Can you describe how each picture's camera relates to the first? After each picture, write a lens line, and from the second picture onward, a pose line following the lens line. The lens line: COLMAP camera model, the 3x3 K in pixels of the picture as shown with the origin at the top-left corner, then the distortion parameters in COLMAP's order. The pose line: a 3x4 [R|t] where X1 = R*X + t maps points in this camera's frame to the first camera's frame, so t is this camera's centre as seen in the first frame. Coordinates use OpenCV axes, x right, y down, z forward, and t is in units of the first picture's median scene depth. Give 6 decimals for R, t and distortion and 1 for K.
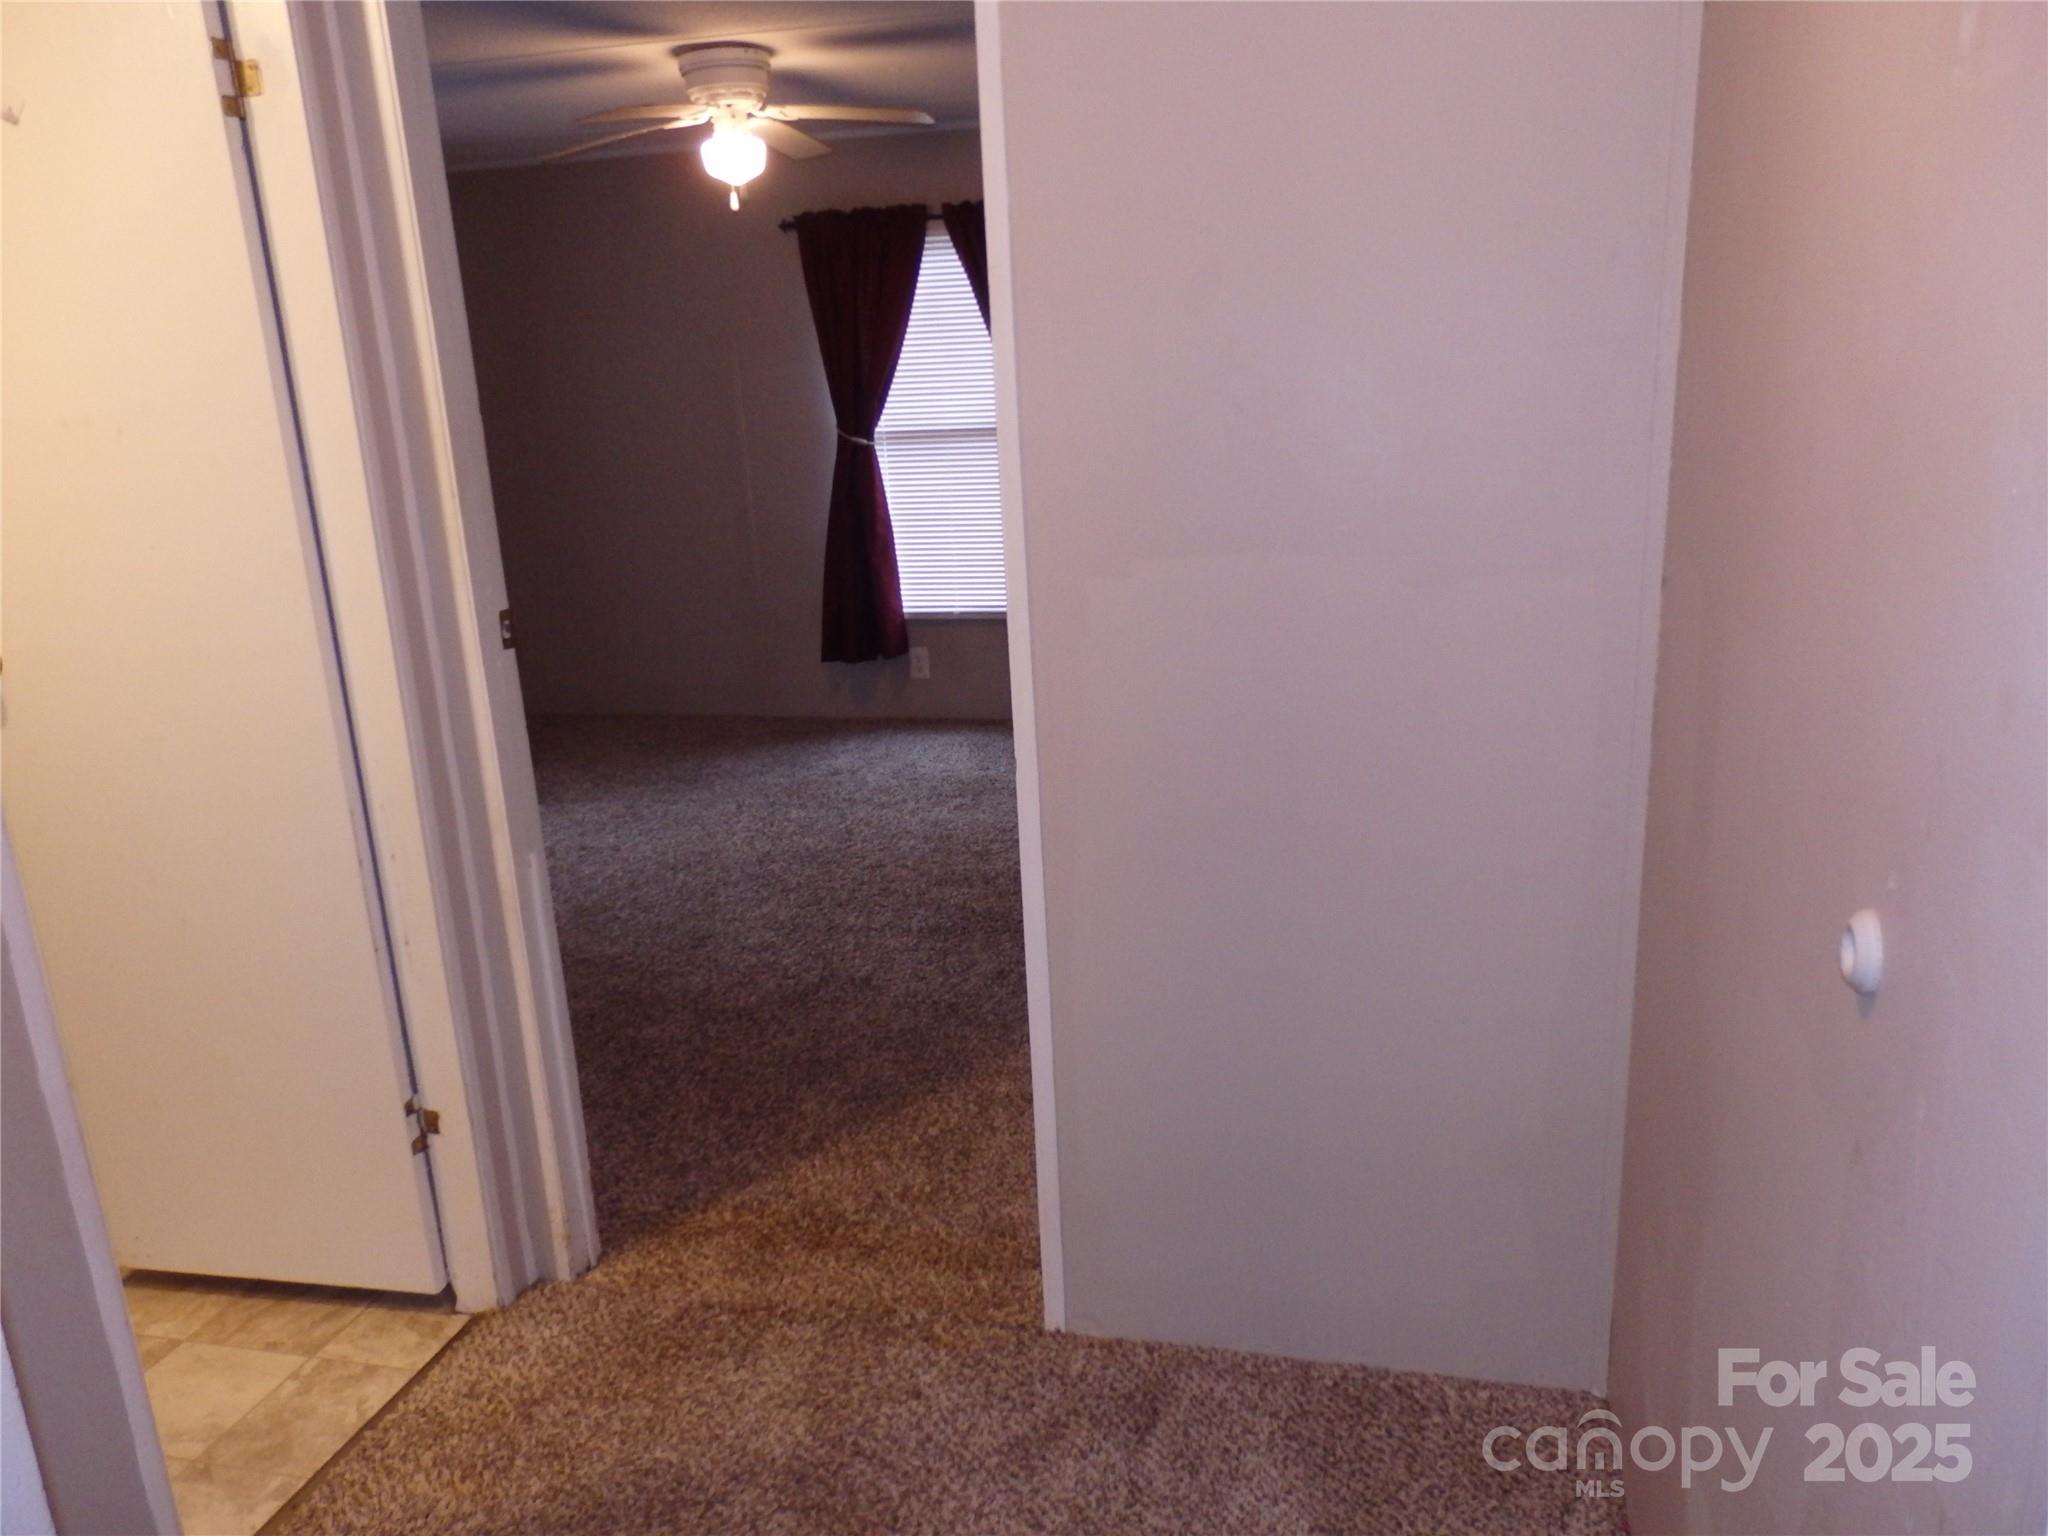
lens RADIAL K [[1477.6, 0, 1024.0], [0, 1477.6, 768.0], [0, 0, 1]] dist [-0.083715, 0.000789]
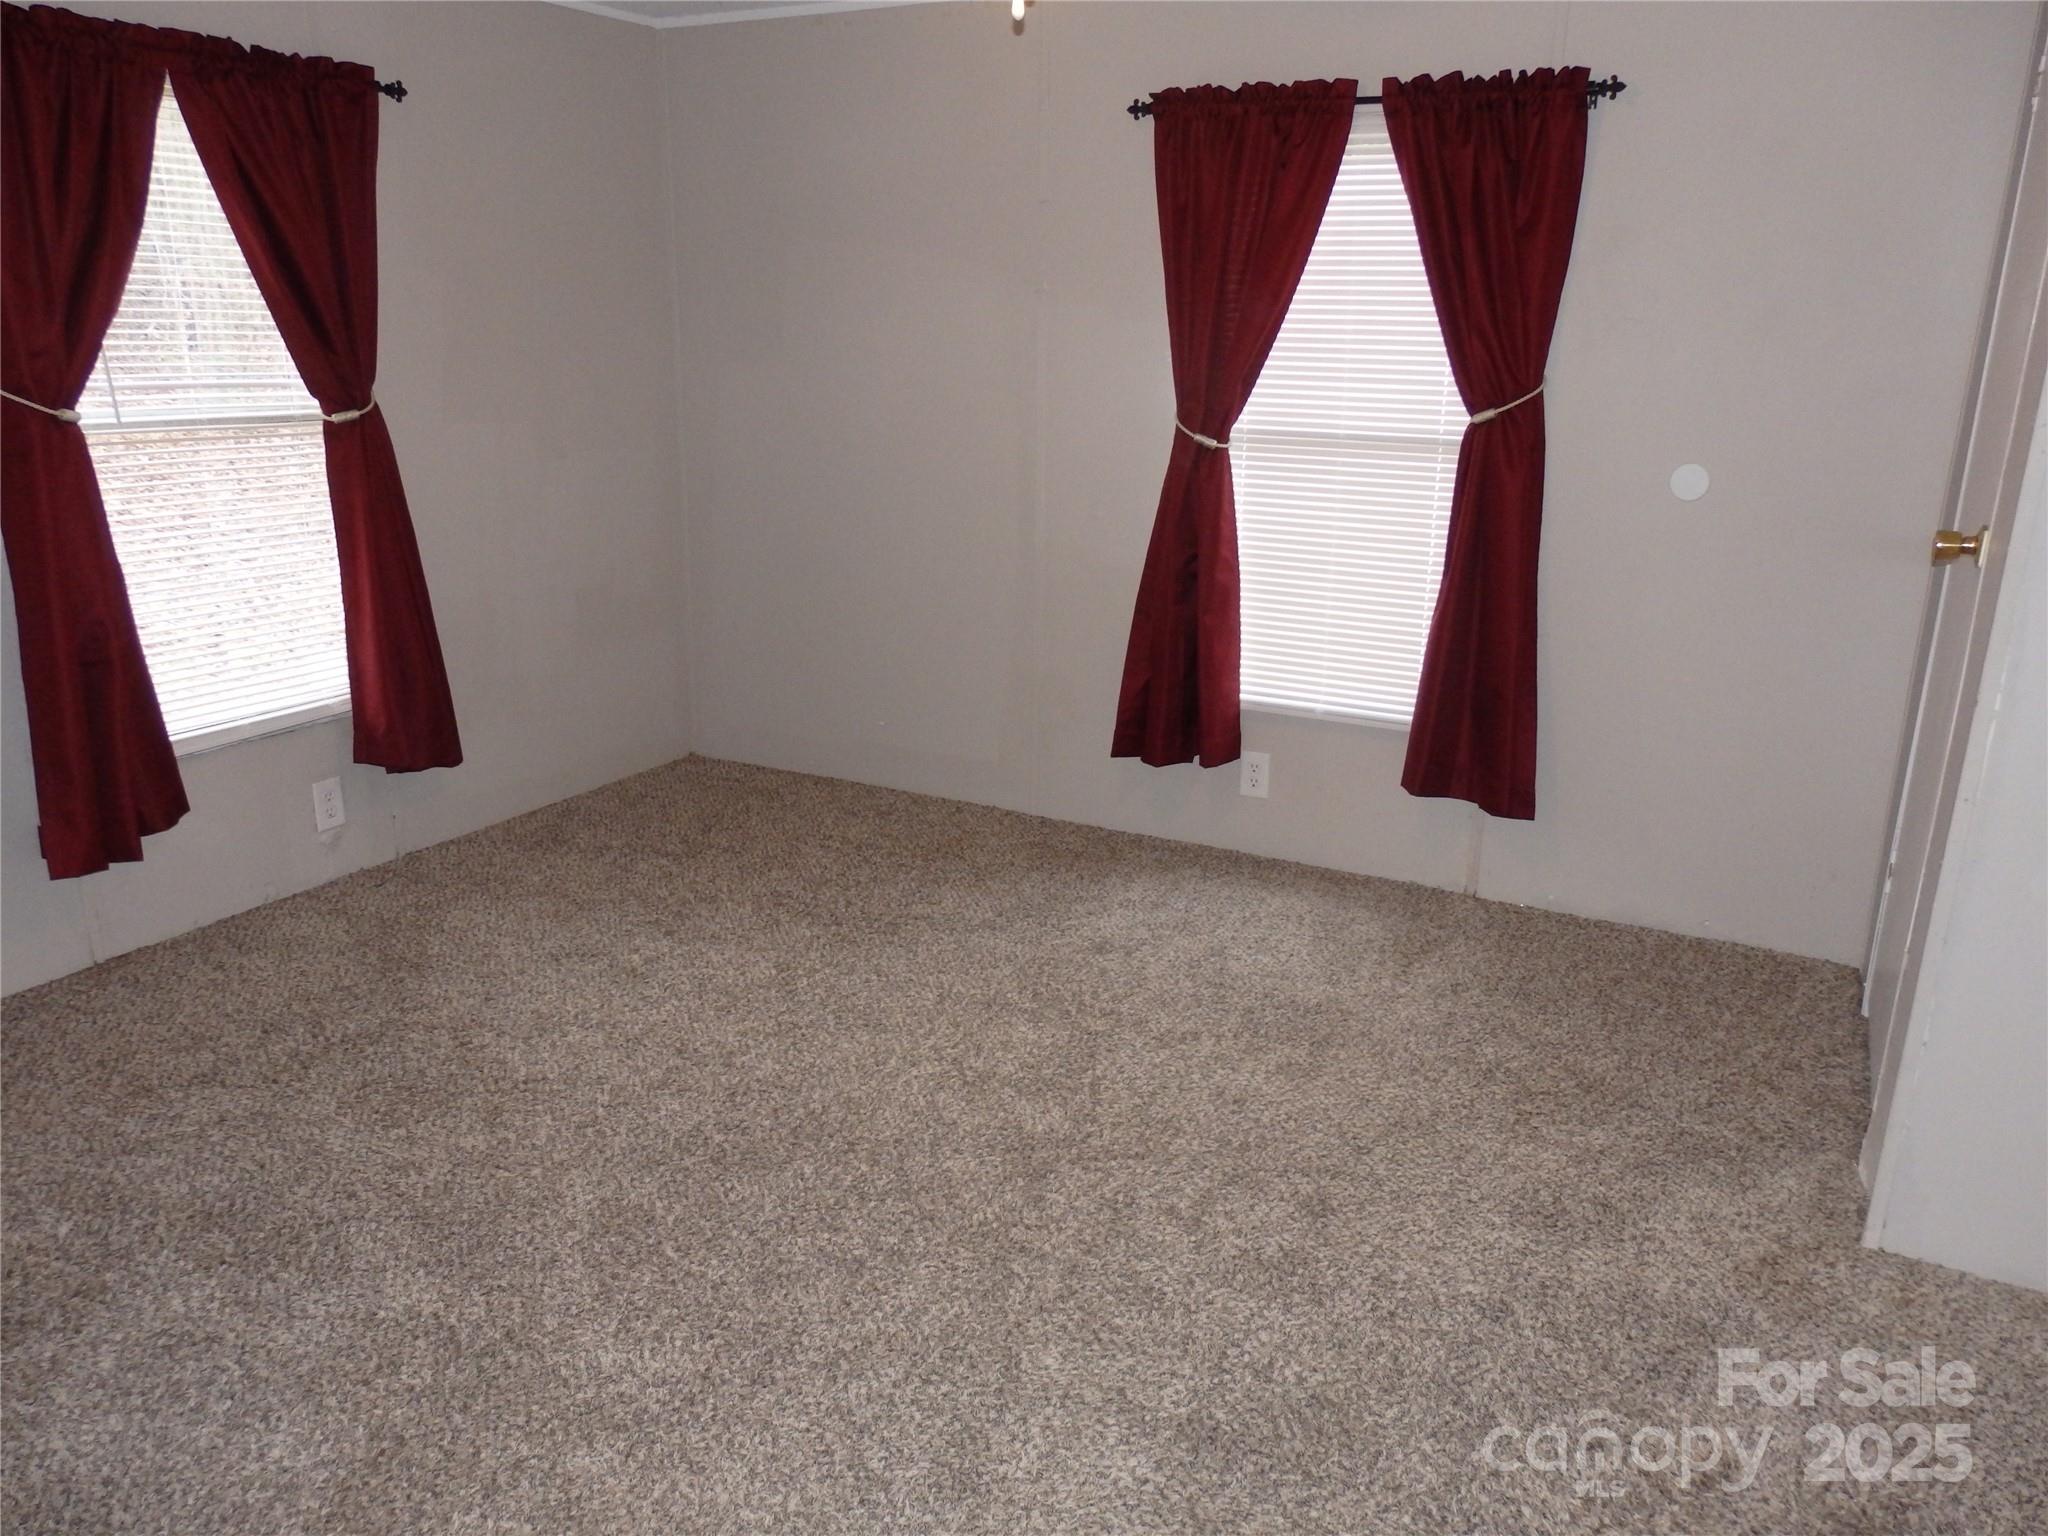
lens RADIAL K [[1523.7, 0, 1029.8], [0, 1523.7, 776.7], [0, 0, 1]] dist [0.007962, 0.004836]
pose [[0.969252, 0.131971, -0.207690, -0.026662], [-0.129219, 0.991253, 0.026824, -0.080892], [0.209413, 0.000838, 0.977827, 0.312773]]
